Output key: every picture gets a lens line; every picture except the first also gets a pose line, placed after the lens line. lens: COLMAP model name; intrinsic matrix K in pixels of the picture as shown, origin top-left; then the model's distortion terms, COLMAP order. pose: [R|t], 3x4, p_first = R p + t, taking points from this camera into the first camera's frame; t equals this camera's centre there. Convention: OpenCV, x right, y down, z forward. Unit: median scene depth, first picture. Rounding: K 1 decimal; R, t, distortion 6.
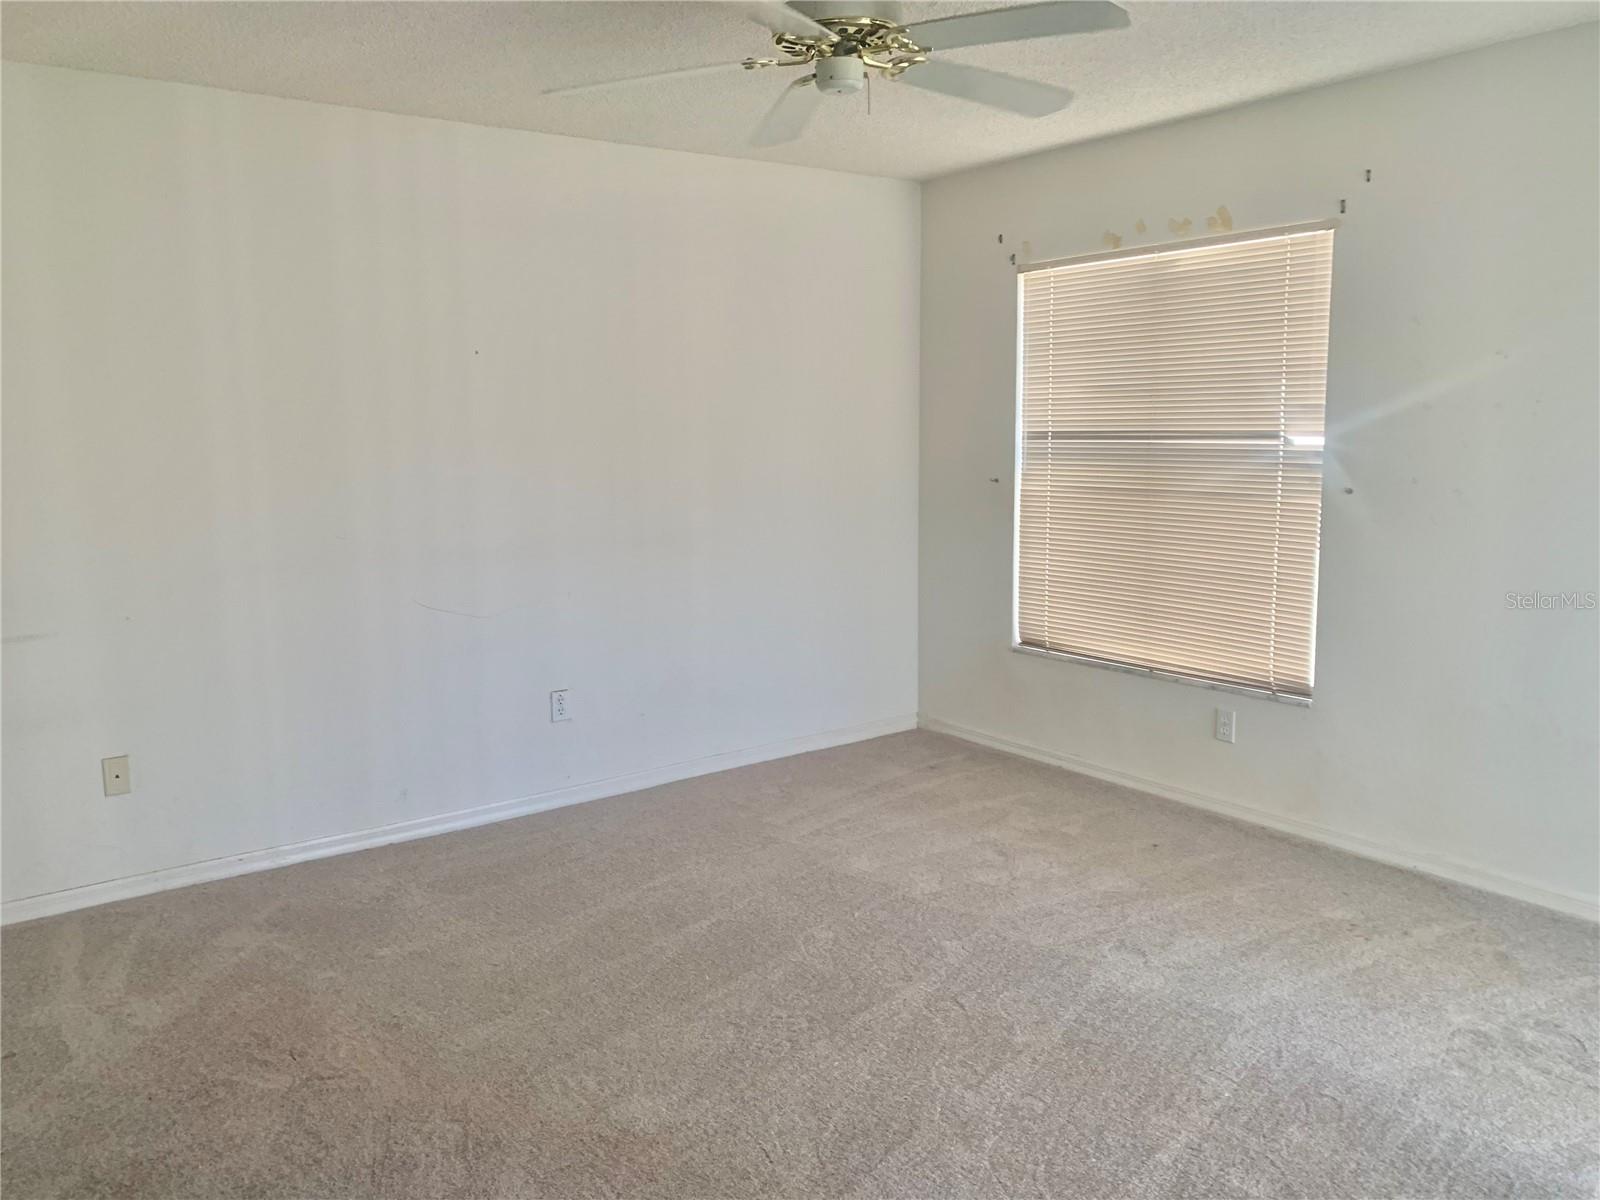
lens RADIAL K [[1214.9, 0, 826.4], [0, 1214.9, 607.5], [0, 0, 1]] dist [0.065552, -0.115022]
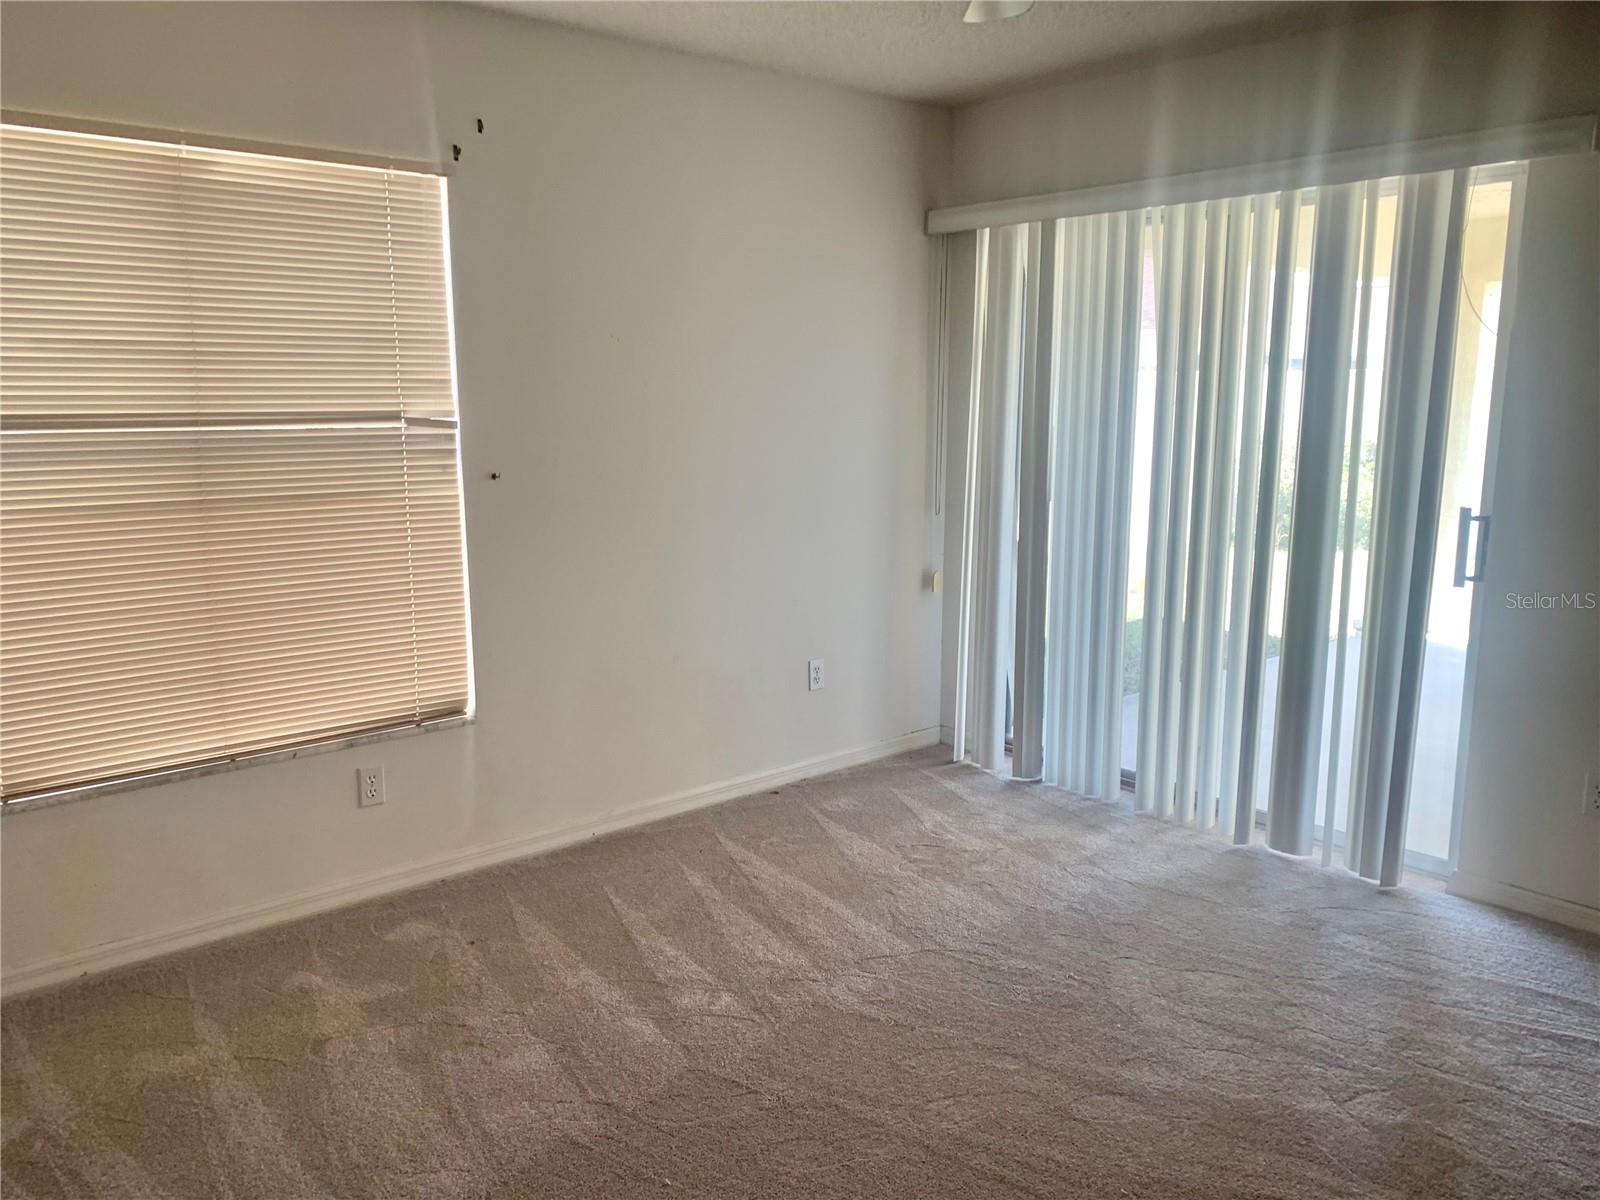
lens RADIAL K [[1214.9, 0, 826.4], [0, 1214.9, 607.5], [0, 0, 1]] dist [0.065552, -0.115022]
pose [[-0.064736, -0.171619, 0.983034, -0.457815], [0.149685, 0.972285, 0.179600, -0.115101], [-0.986612, 0.158773, -0.037253, 0.734661]]
